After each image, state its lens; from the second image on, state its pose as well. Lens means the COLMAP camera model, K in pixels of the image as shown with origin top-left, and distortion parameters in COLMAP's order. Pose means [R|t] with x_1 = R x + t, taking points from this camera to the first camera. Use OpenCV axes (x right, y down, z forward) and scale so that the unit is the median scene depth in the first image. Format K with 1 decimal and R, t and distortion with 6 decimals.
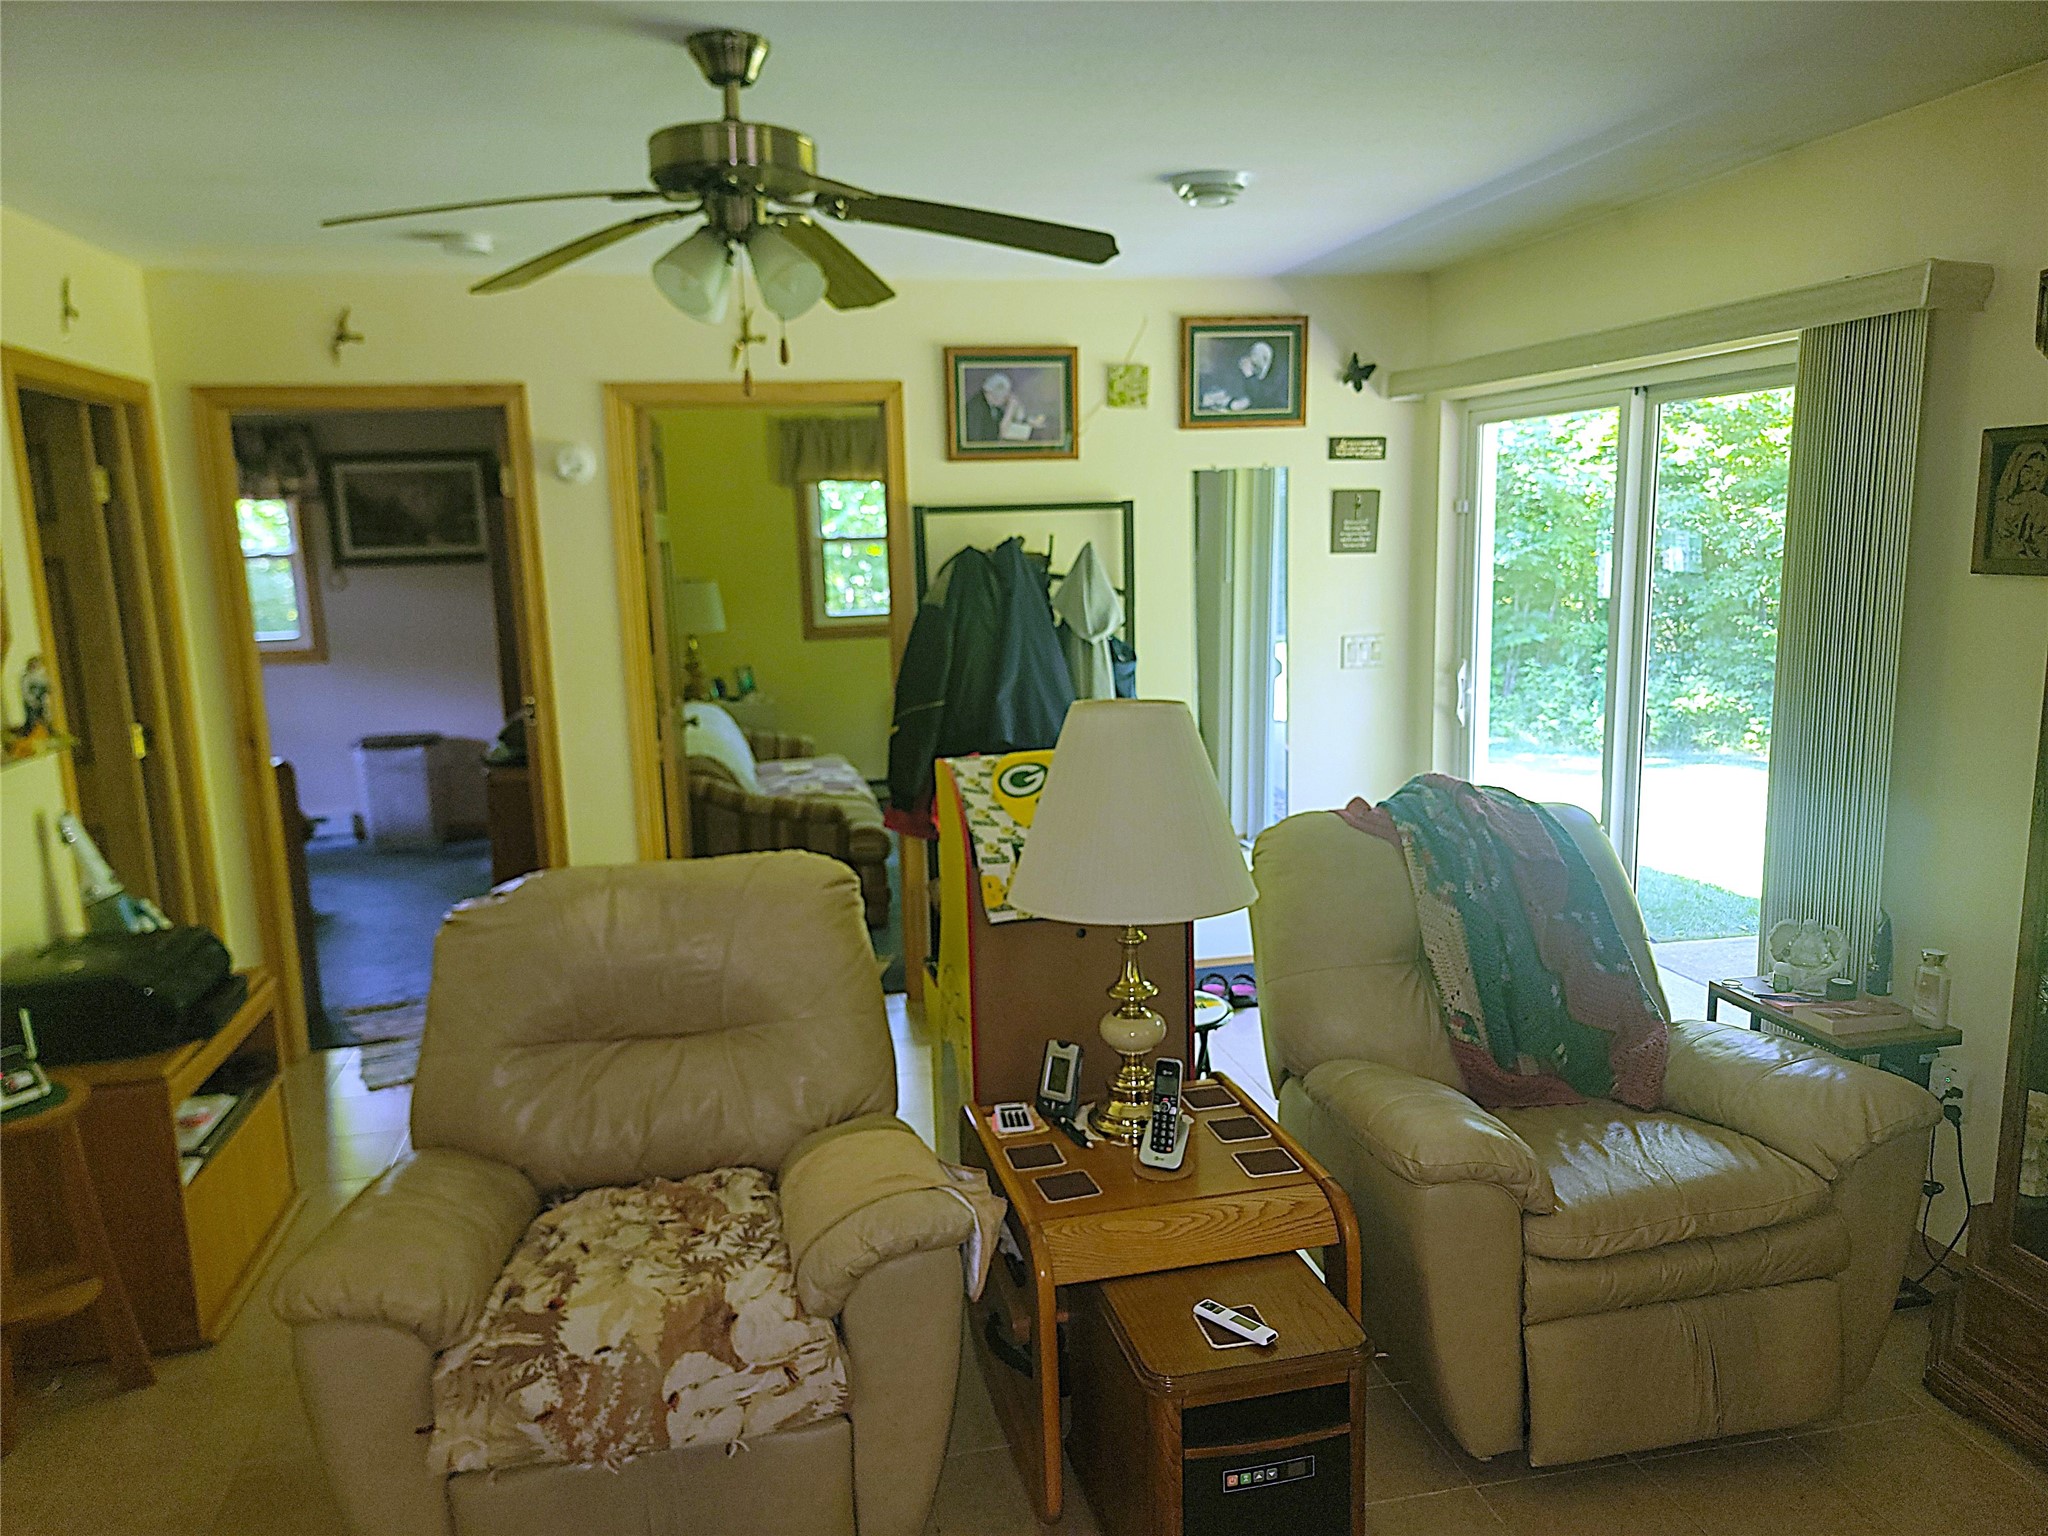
lens RADIAL K [[1443.3, 0, 1015.3], [0, 1443.3, 777.8], [0, 0, 1]] dist [0.043229, -0.027275]
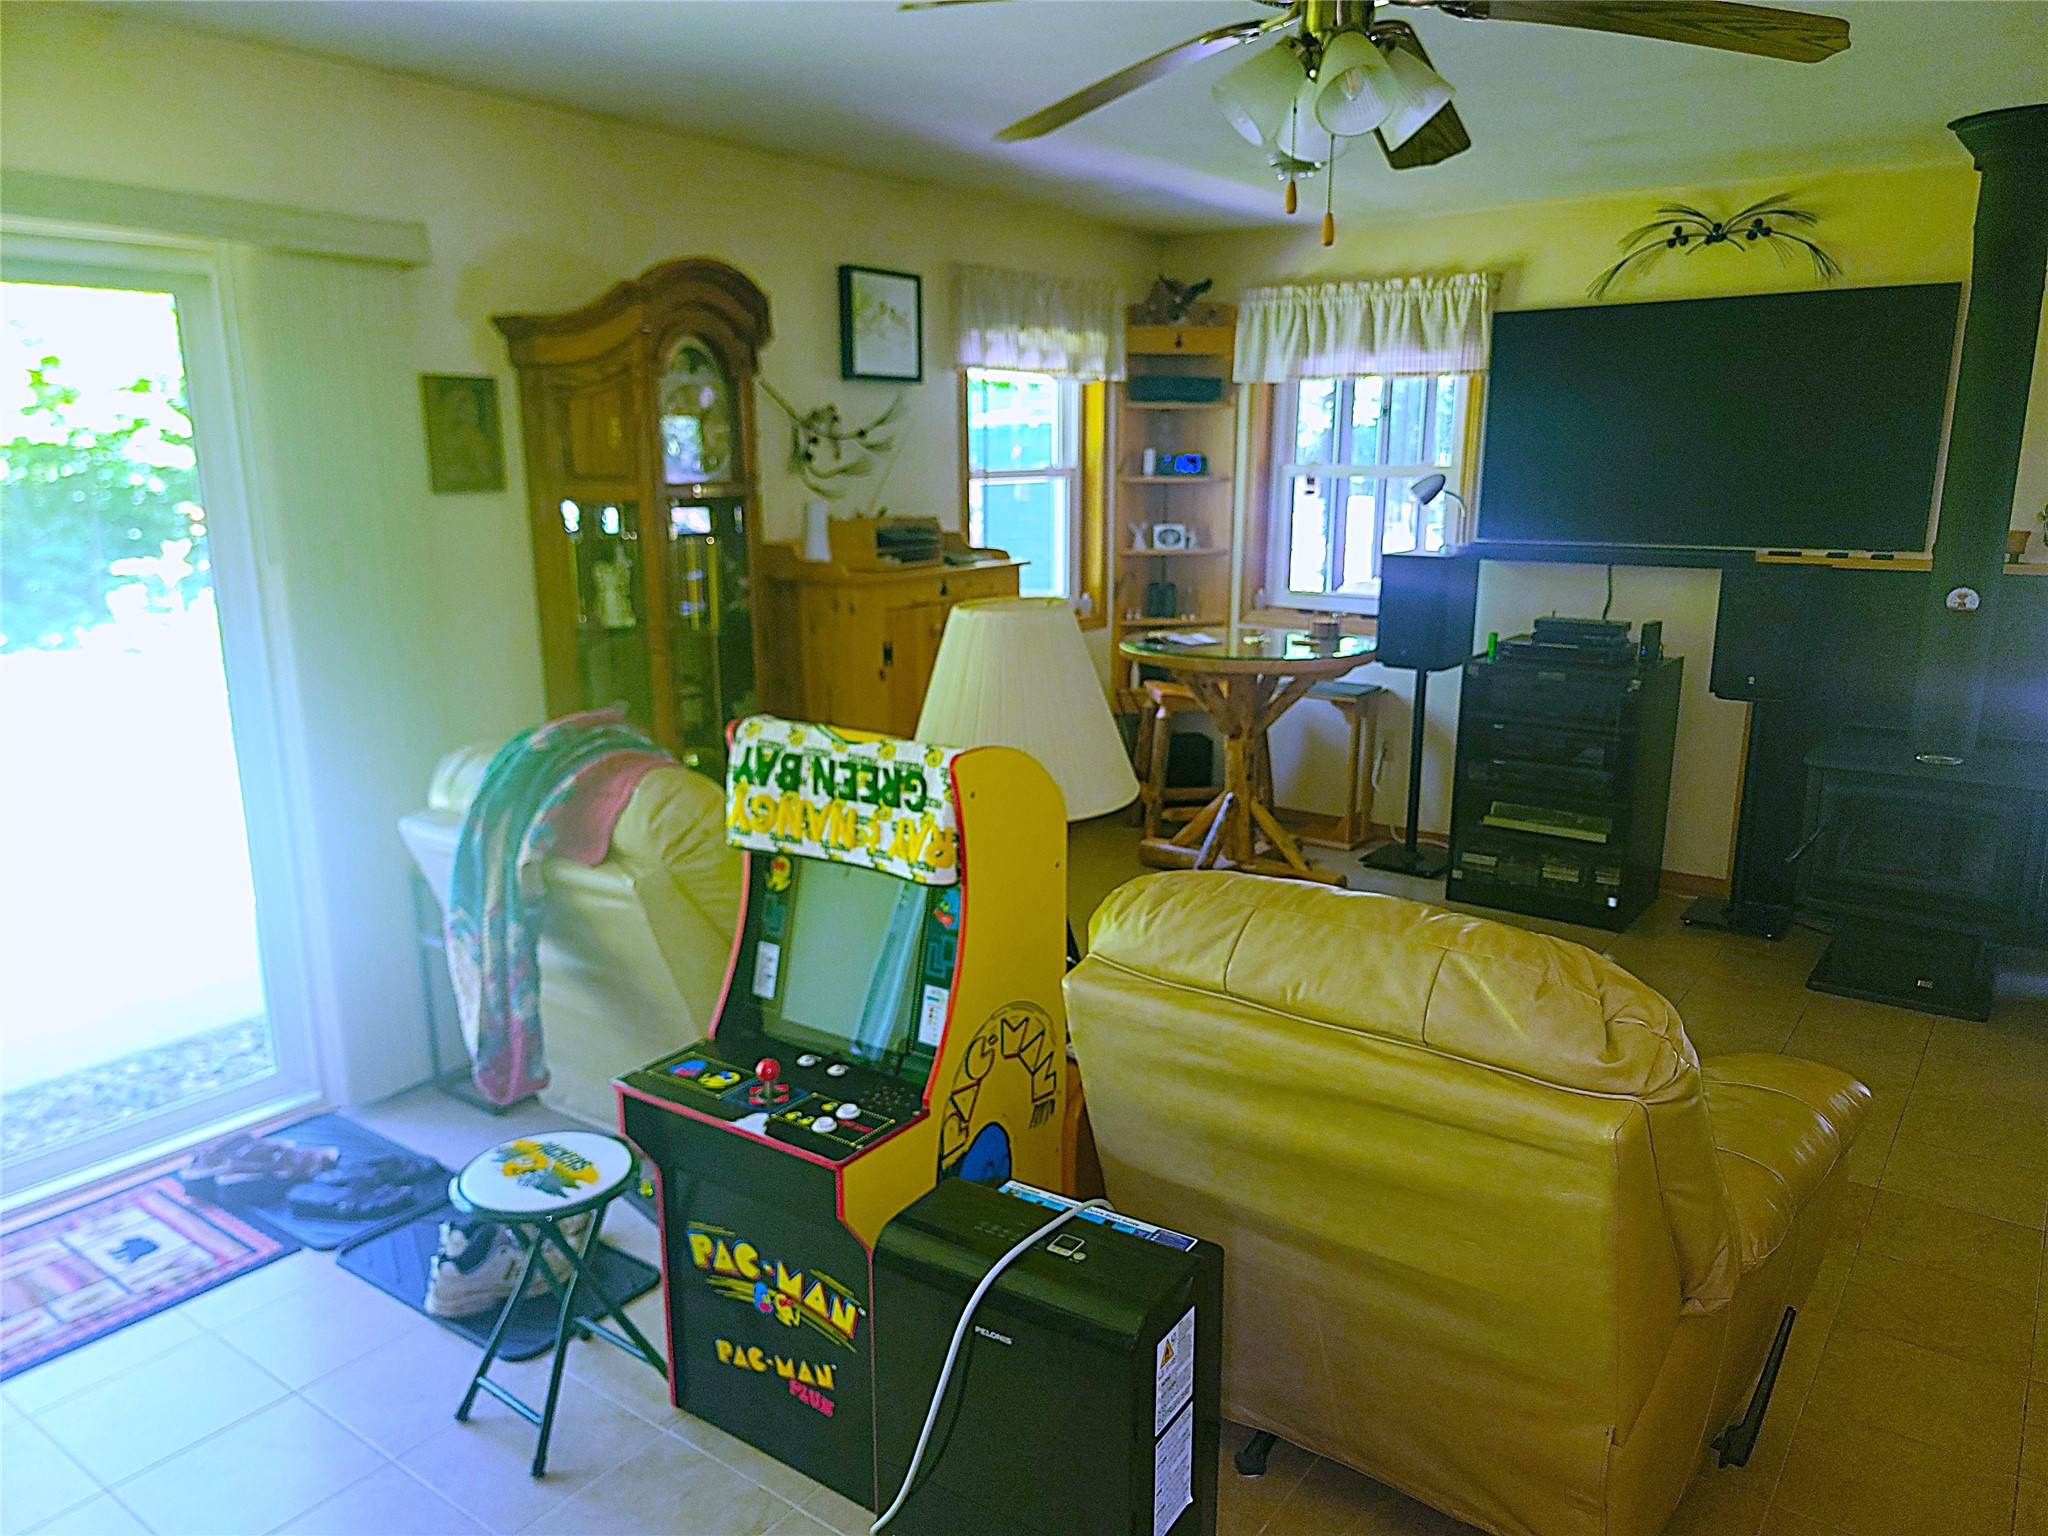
lens RADIAL K [[1443.3, 0, 1015.3], [0, 1443.3, 777.8], [0, 0, 1]] dist [0.043229, -0.027275]
pose [[-0.659888, -0.136235, 0.738910, -0.622896], [0.156325, 0.937011, 0.312366, -0.230655], [-0.734922, 0.321637, -0.597026, 1.504944]]
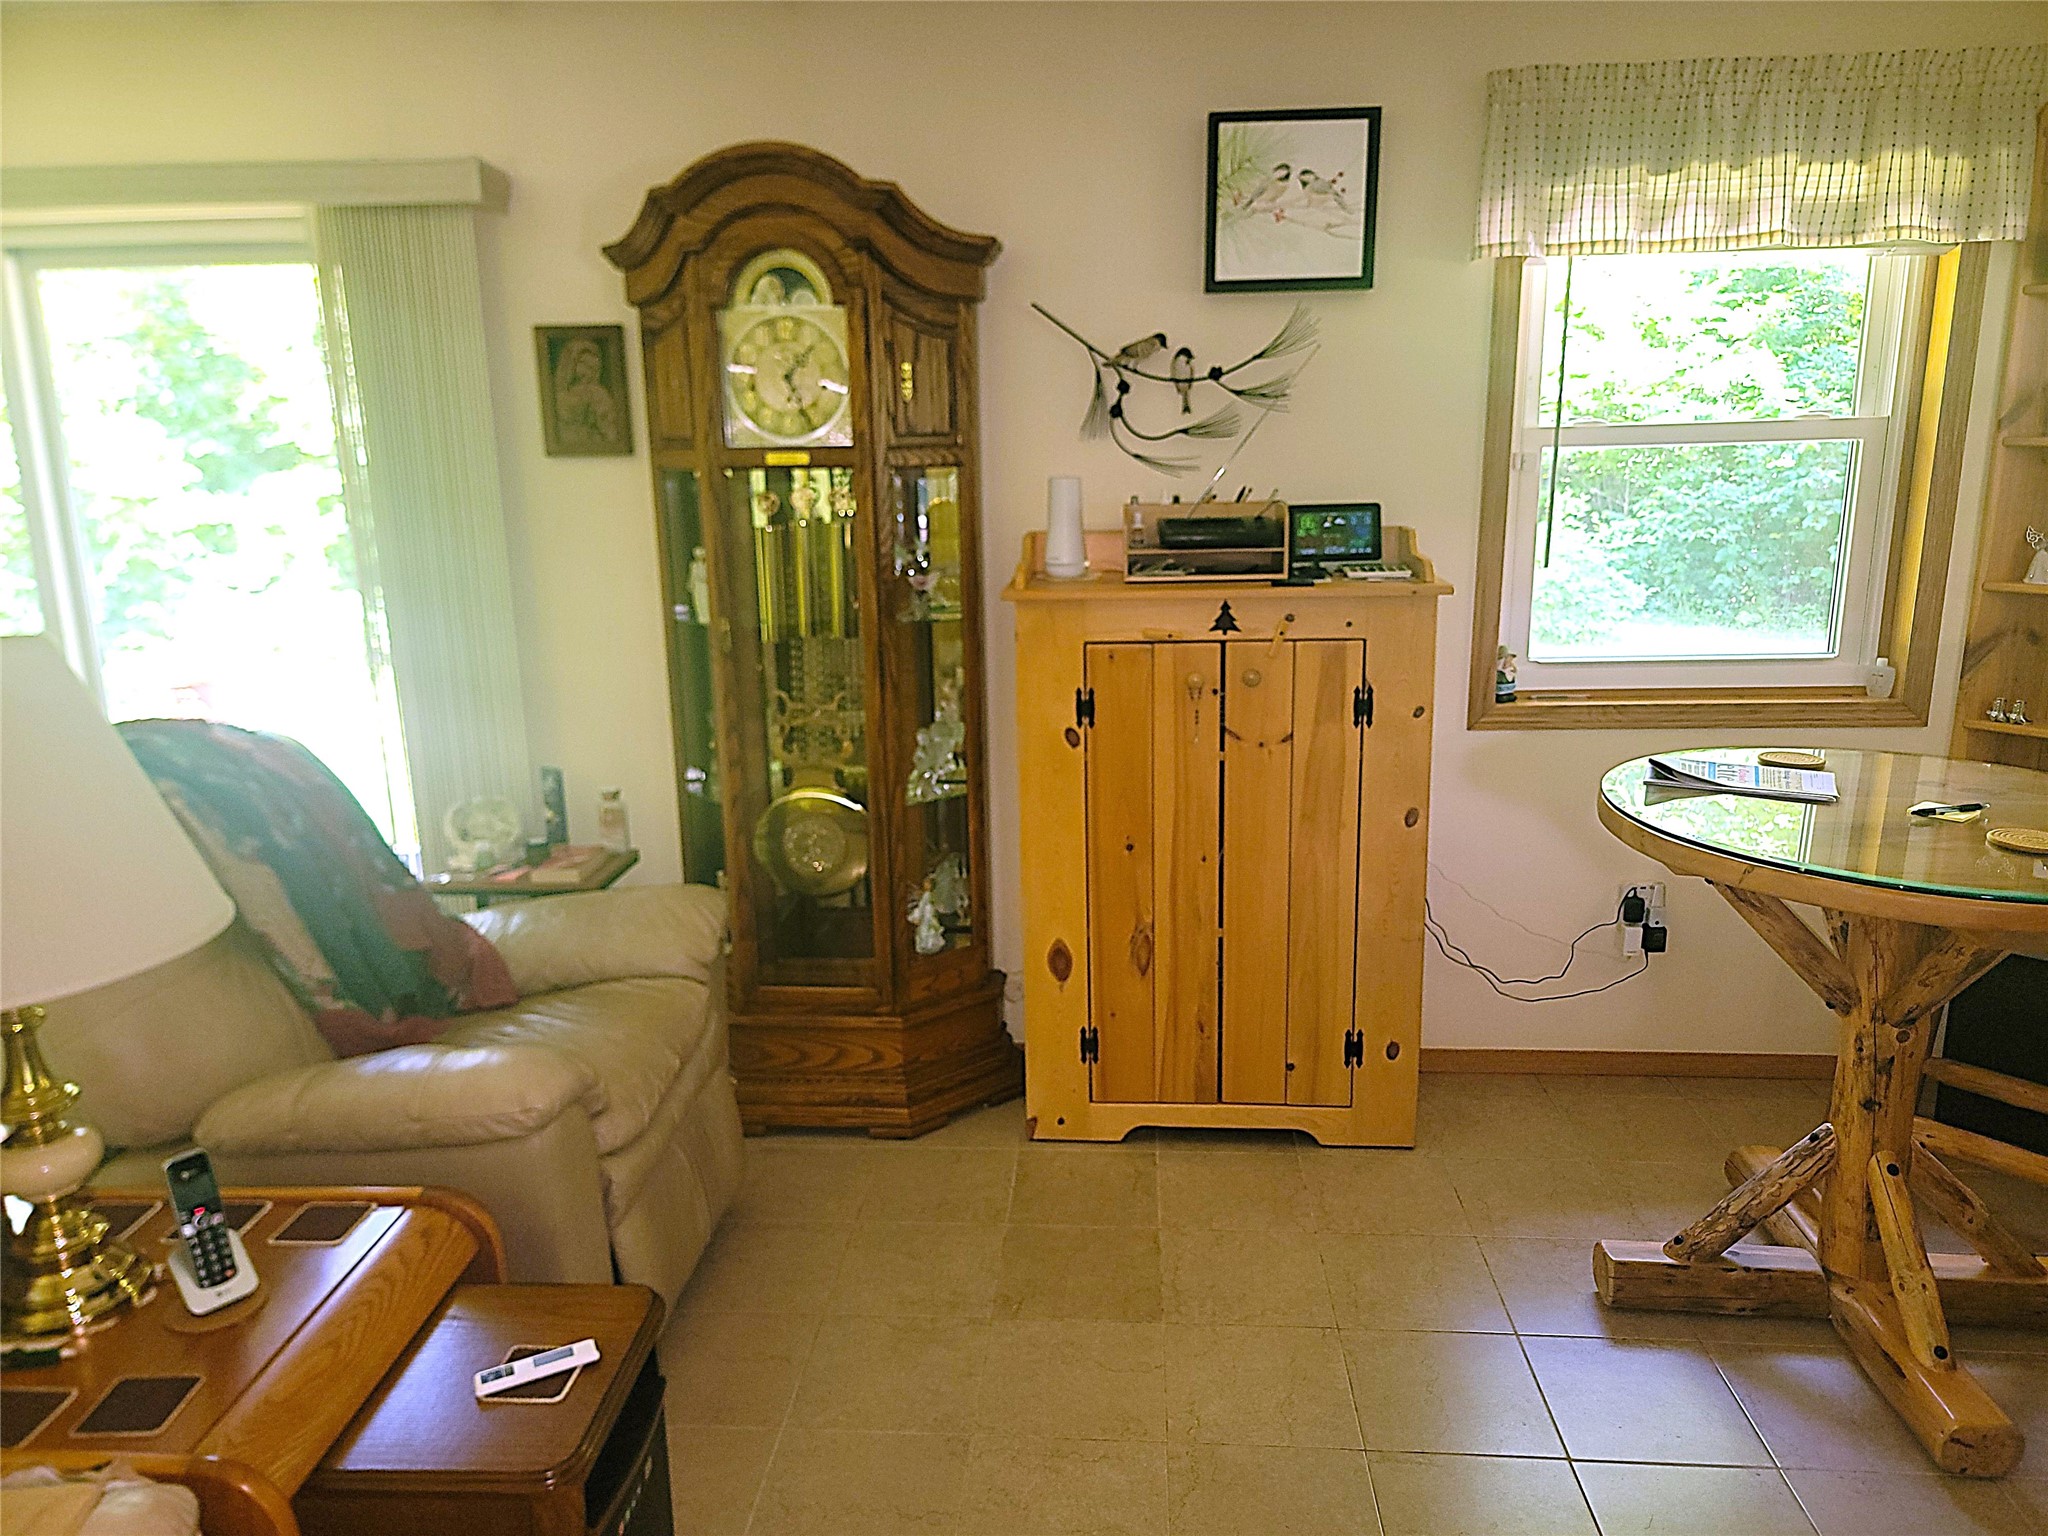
lens RADIAL K [[1443.3, 0, 1015.3], [0, 1443.3, 777.8], [0, 0, 1]] dist [0.043229, -0.027275]
pose [[0.264871, -0.203029, 0.942668, -0.359799], [0.179333, 0.970900, 0.158721, -0.012875], [-0.947461, 0.127011, 0.293573, 0.371458]]
